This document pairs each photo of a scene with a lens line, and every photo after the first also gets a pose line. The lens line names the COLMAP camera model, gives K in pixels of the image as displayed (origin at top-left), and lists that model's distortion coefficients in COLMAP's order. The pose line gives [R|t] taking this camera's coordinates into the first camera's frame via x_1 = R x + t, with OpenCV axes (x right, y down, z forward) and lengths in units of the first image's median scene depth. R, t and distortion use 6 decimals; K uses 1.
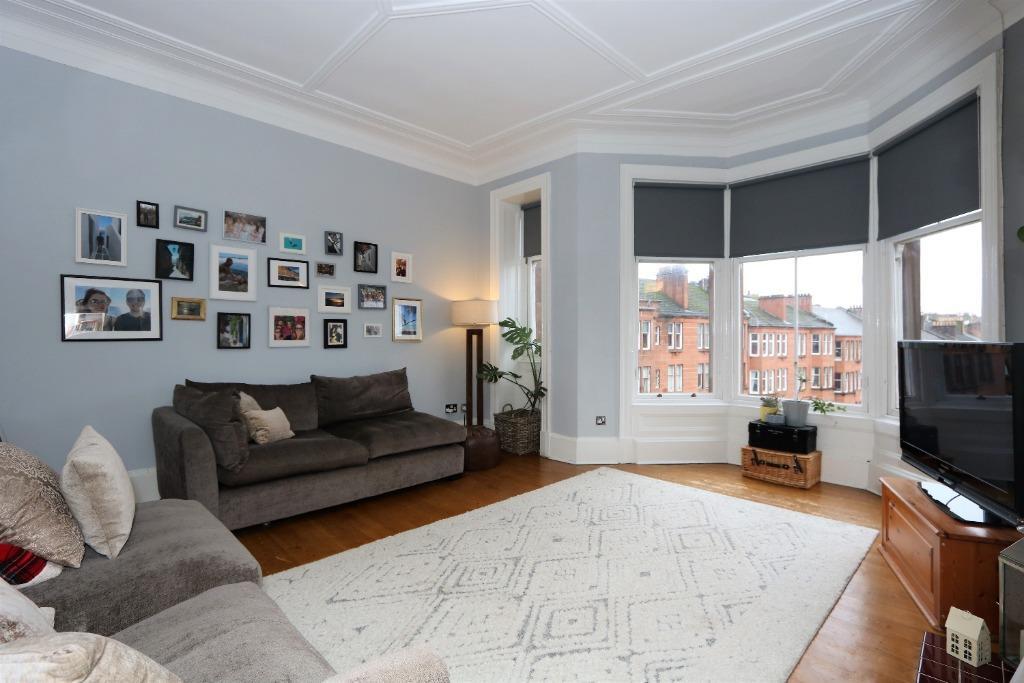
lens RADIAL K [[478.8, 0, 514.2], [0, 478.8, 322.3], [0, 0, 1]] dist [0.094221, -0.000005]
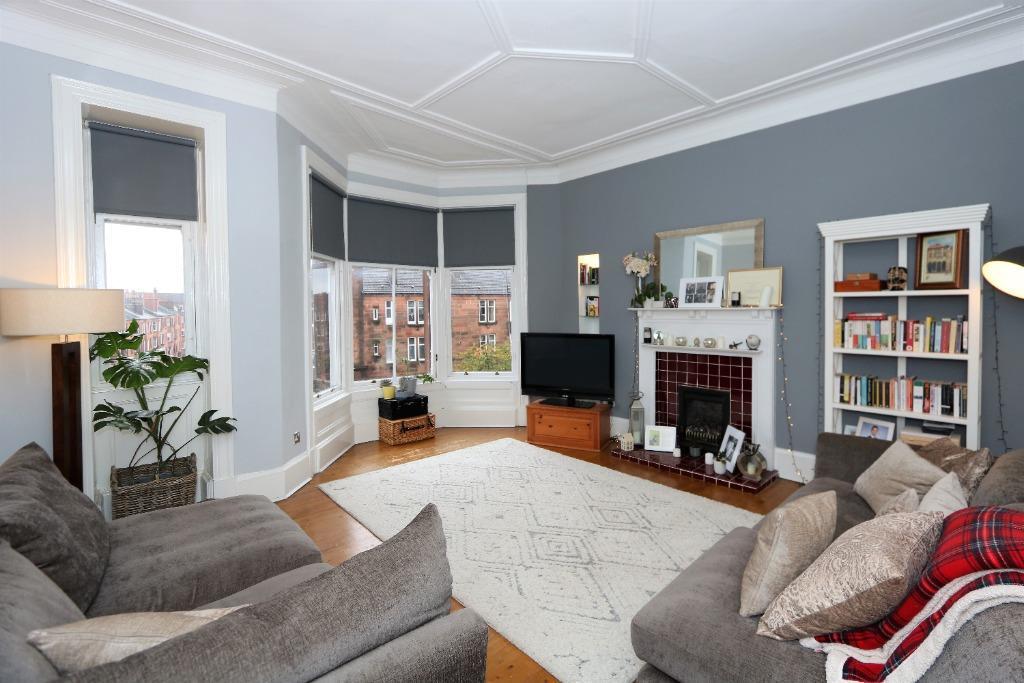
lens RADIAL K [[490.4, 0, 514.8], [0, 490.4, 326.6], [0, 0, 1]] dist [-0.000817, 0.000076]
pose [[0.061503, -0.027182, 0.997737, -0.768513], [-0.005730, 0.999603, 0.027586, -0.021544], [-0.998090, -0.007414, 0.061323, 0.662848]]
